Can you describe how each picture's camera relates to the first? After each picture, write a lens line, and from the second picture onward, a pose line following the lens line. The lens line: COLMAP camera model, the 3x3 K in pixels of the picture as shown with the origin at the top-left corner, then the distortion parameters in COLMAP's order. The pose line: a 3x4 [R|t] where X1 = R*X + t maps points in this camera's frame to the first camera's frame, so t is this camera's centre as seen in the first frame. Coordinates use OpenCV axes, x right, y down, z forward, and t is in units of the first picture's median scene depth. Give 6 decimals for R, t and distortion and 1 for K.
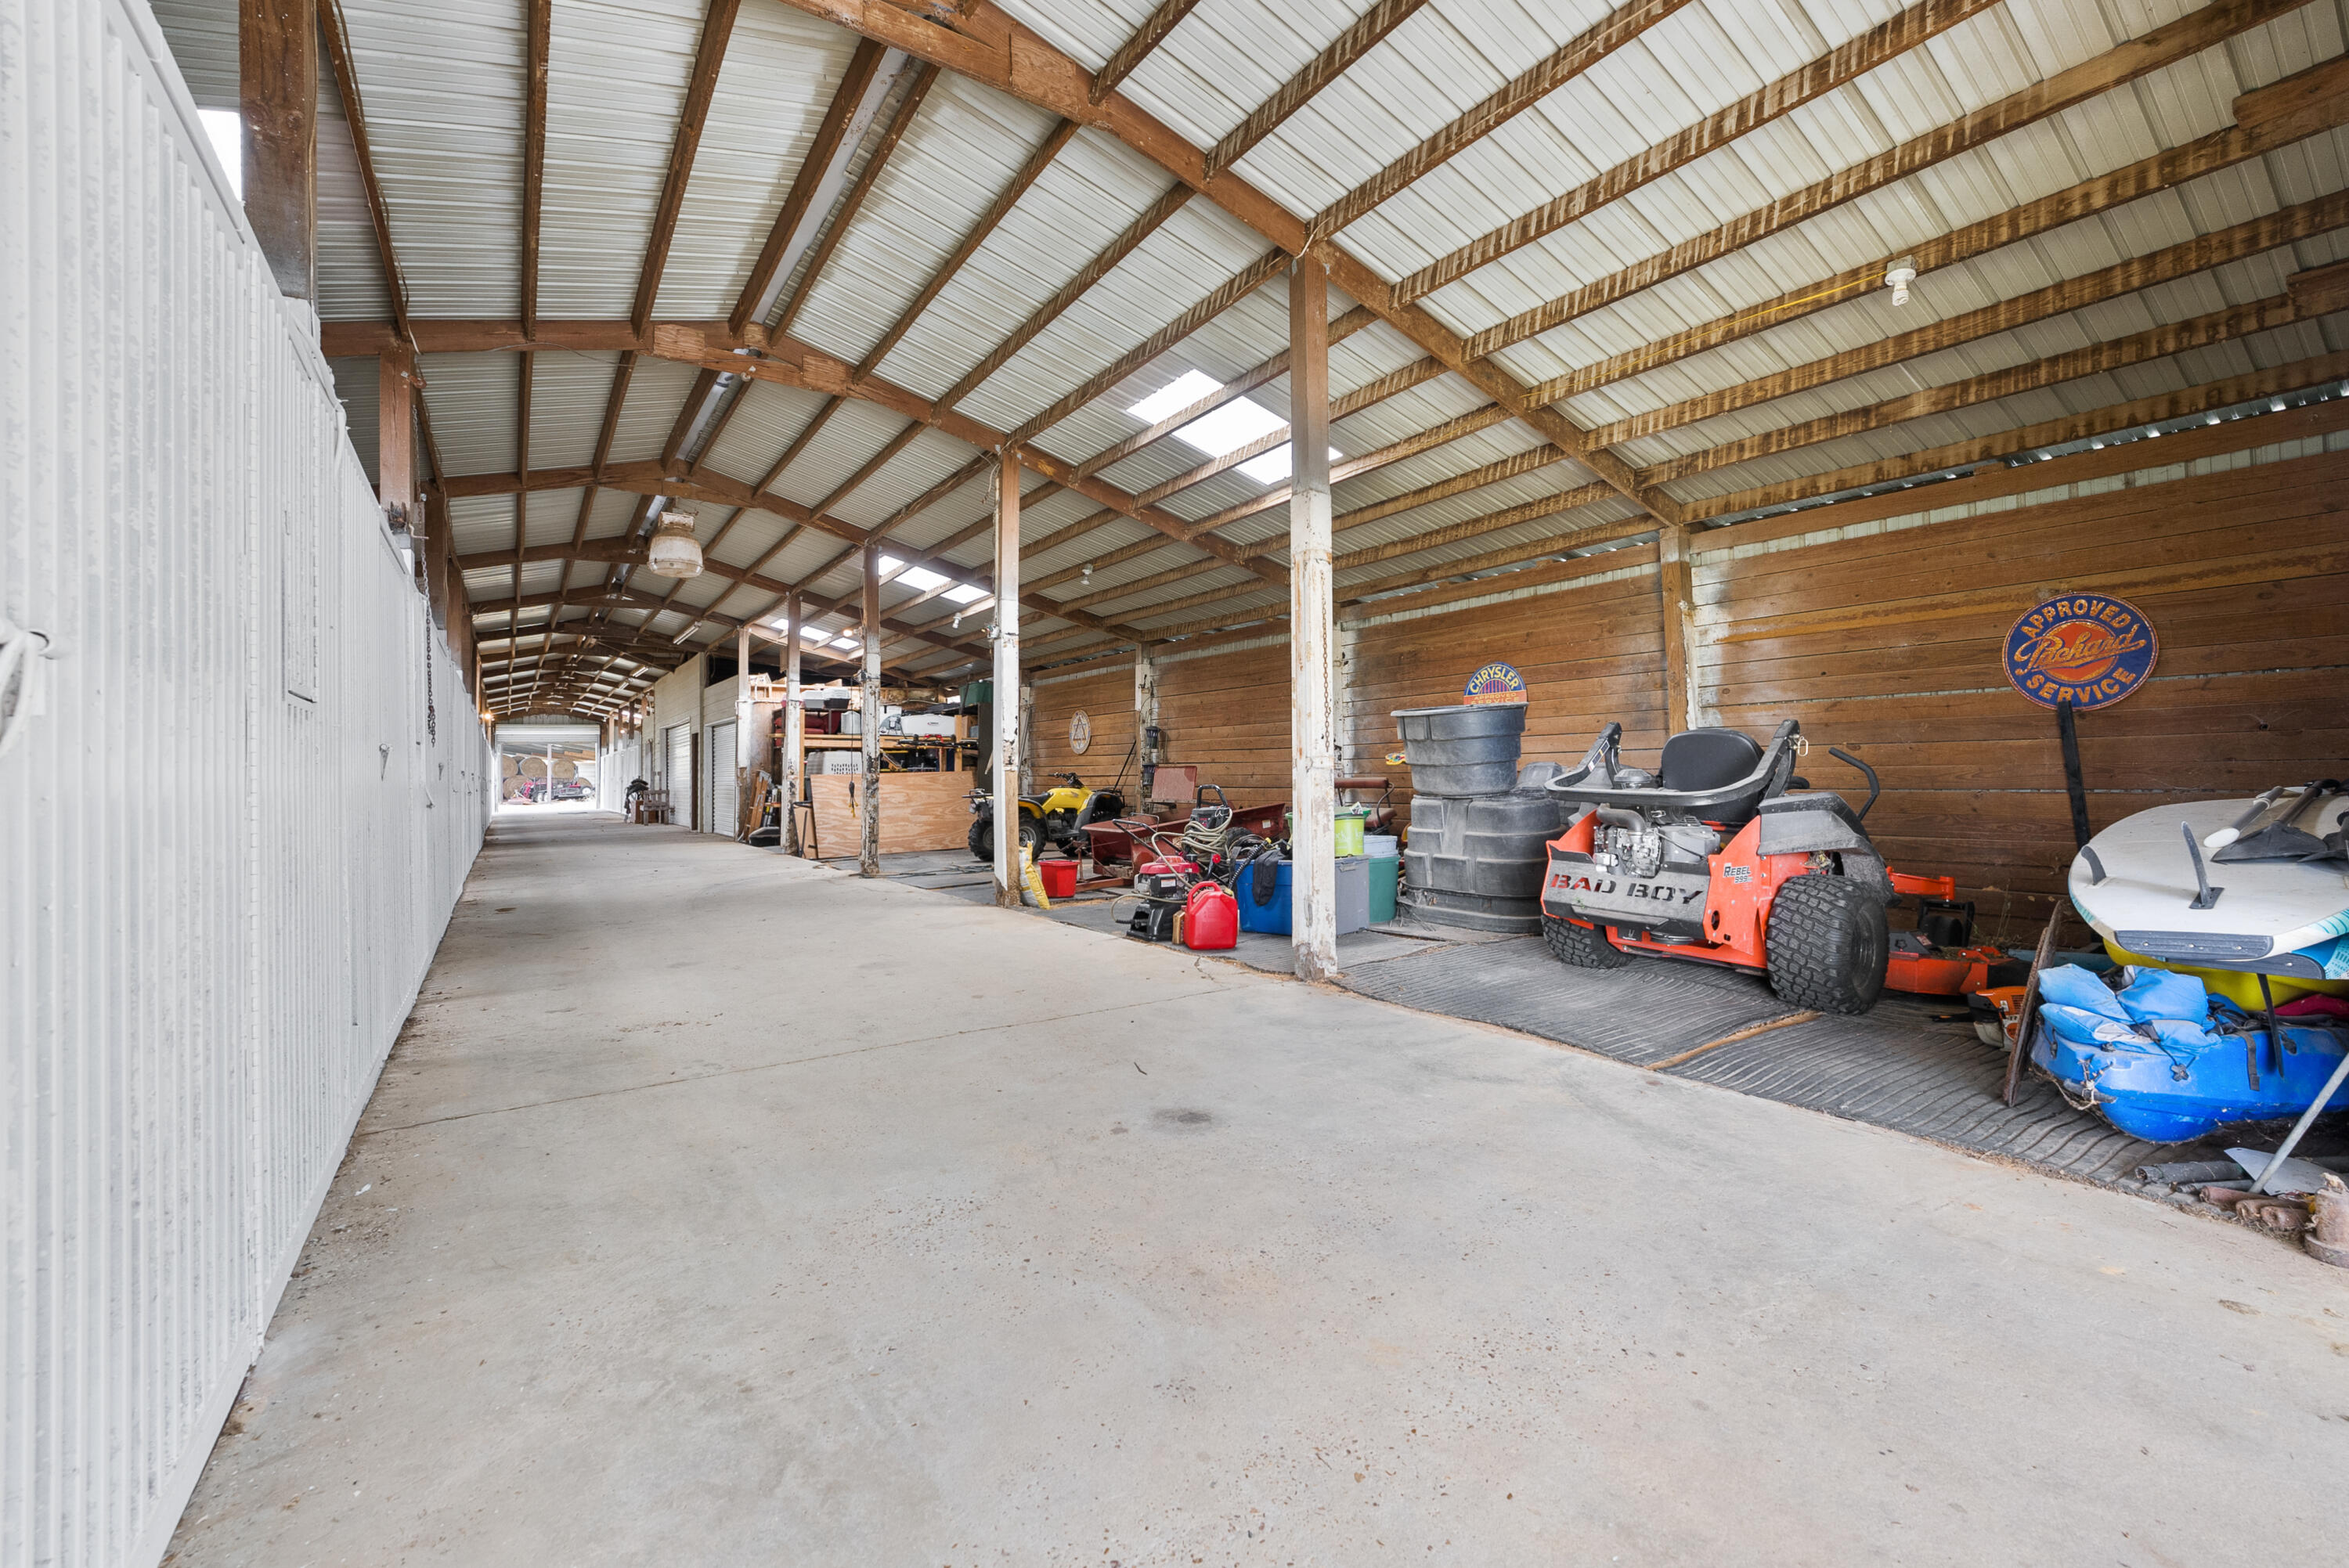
lens RADIAL K [[967.7, 0, 1185.9], [0, 967.7, 777.7], [0, 0, 1]] dist [-0.019800, 0.001692]
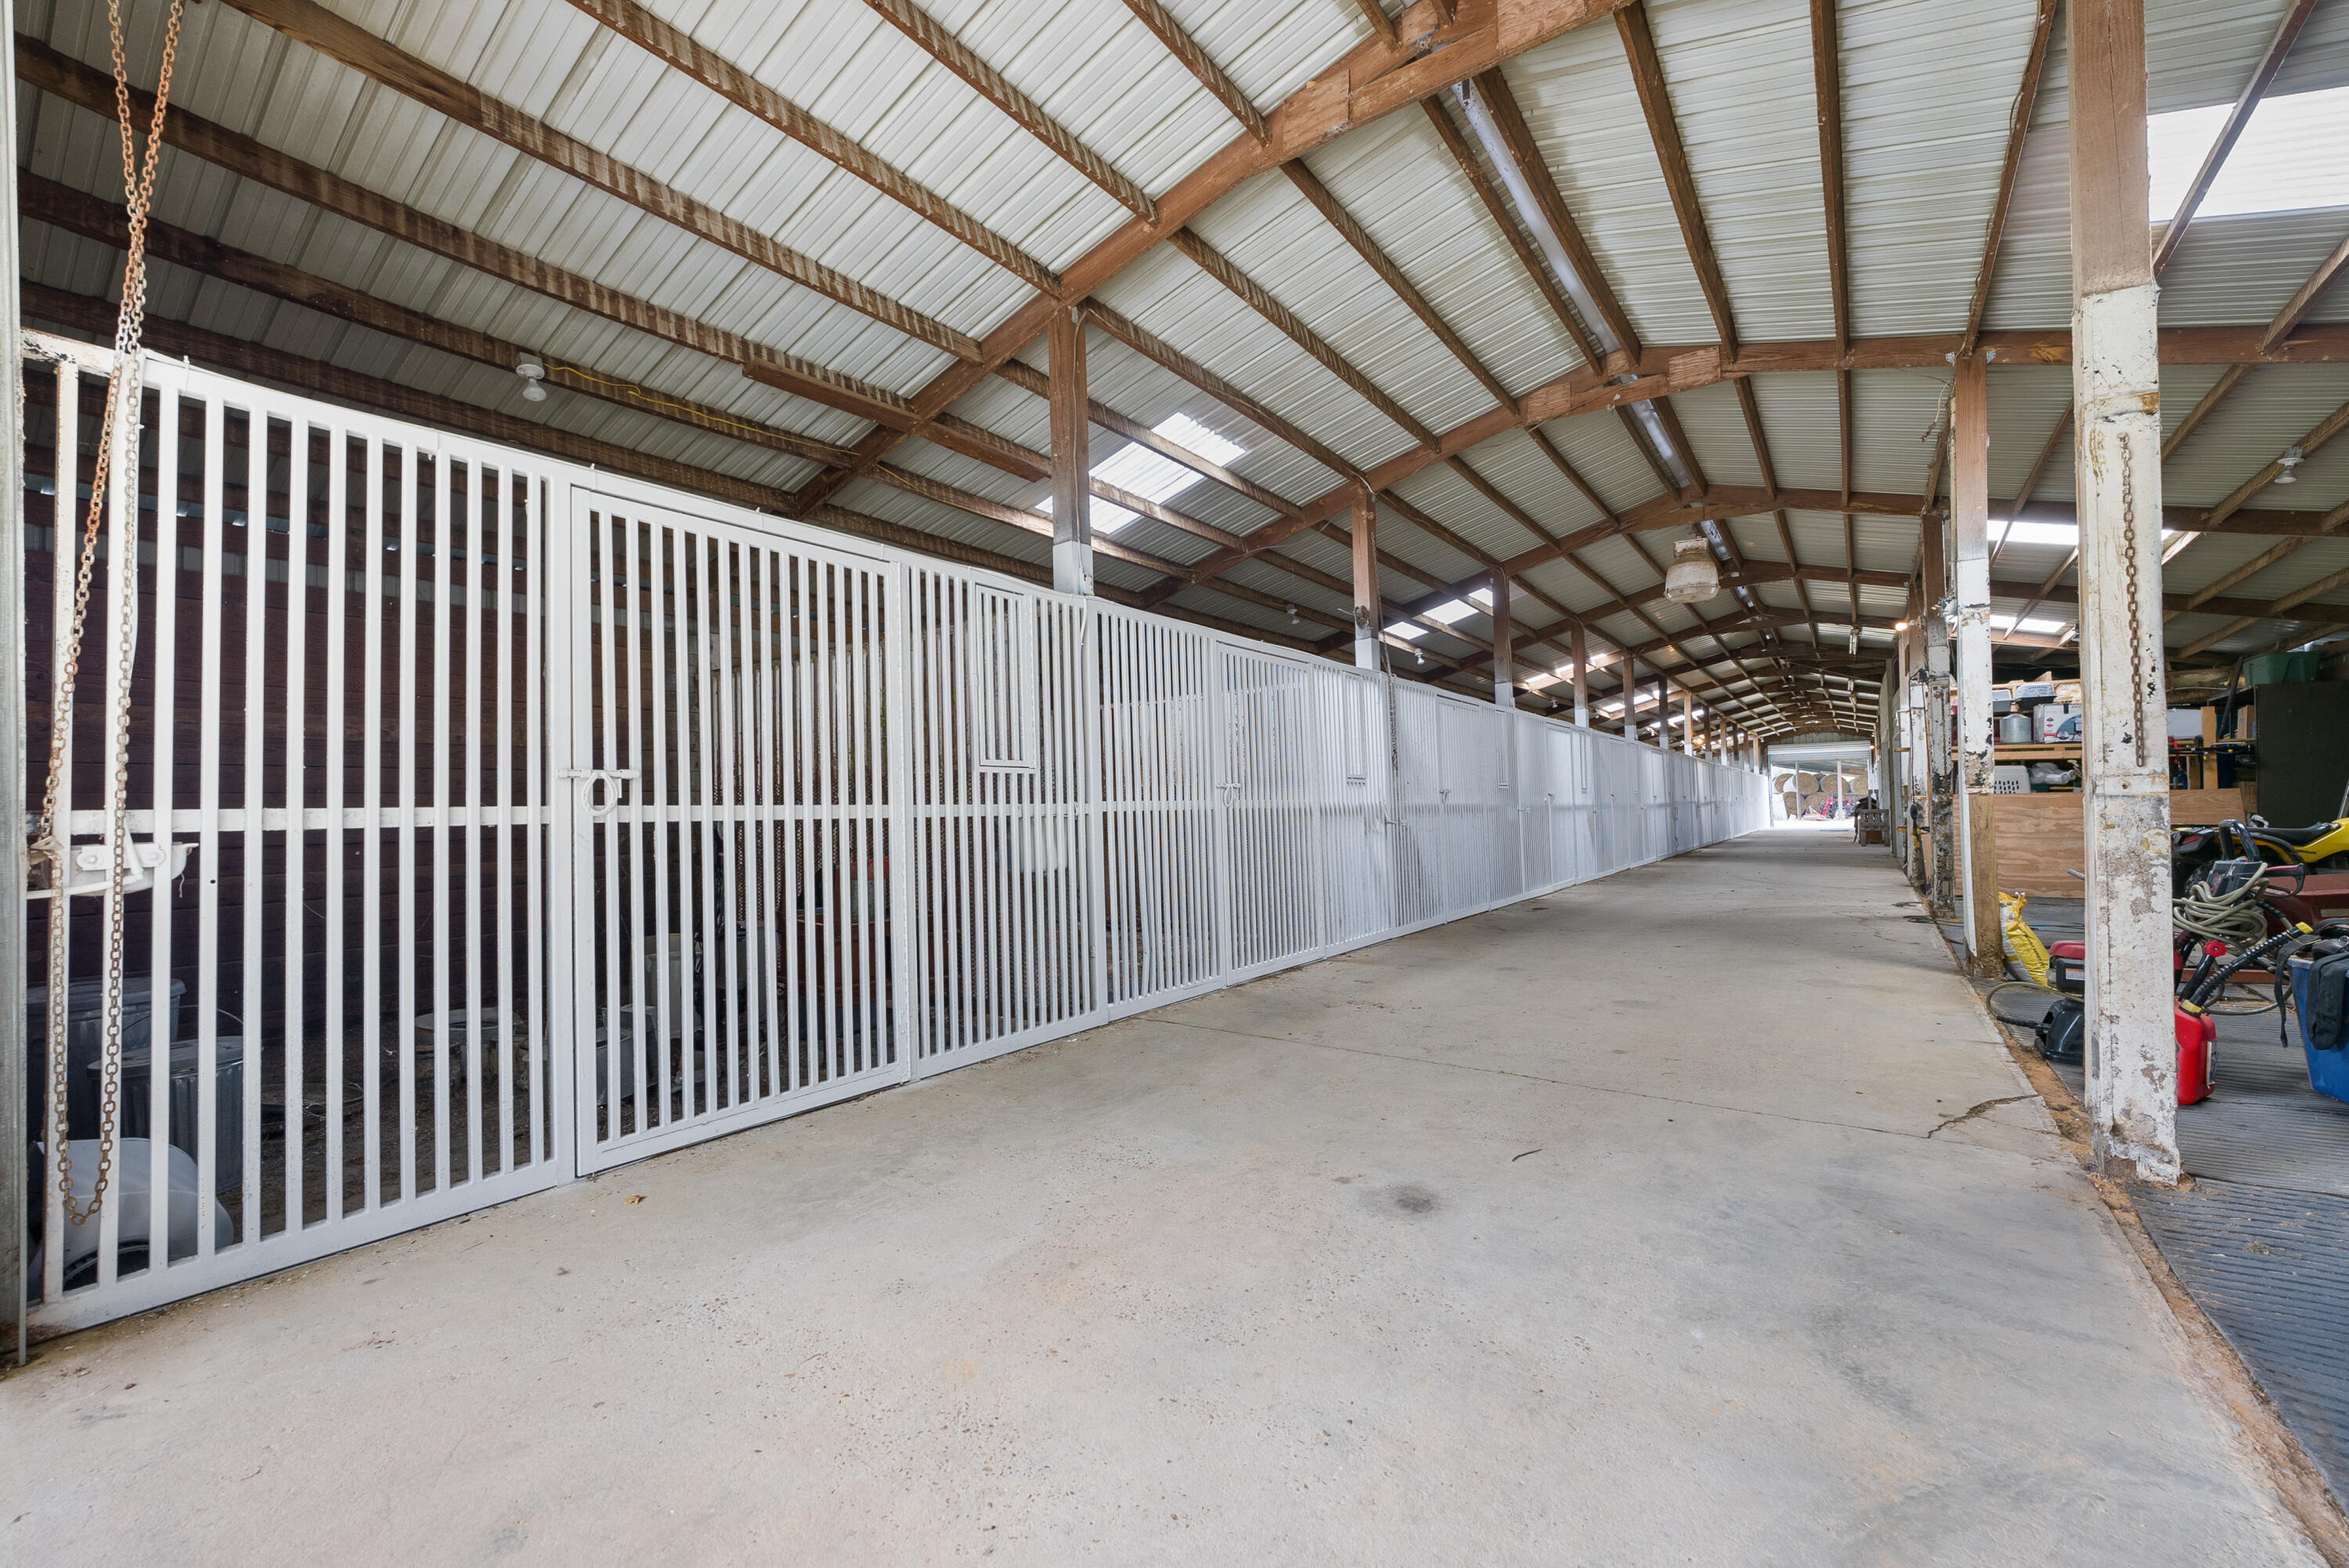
lens RADIAL K [[967.7, 0, 1218.4], [0, 967.7, 808.2], [0, 0, 1]] dist [-0.019800, 0.001692]
pose [[0.353113, 0.012823, -0.935493, 0.738894], [0.002176, 0.999892, 0.014527, -0.019540], [0.935578, -0.007165, 0.353047, 0.513182]]
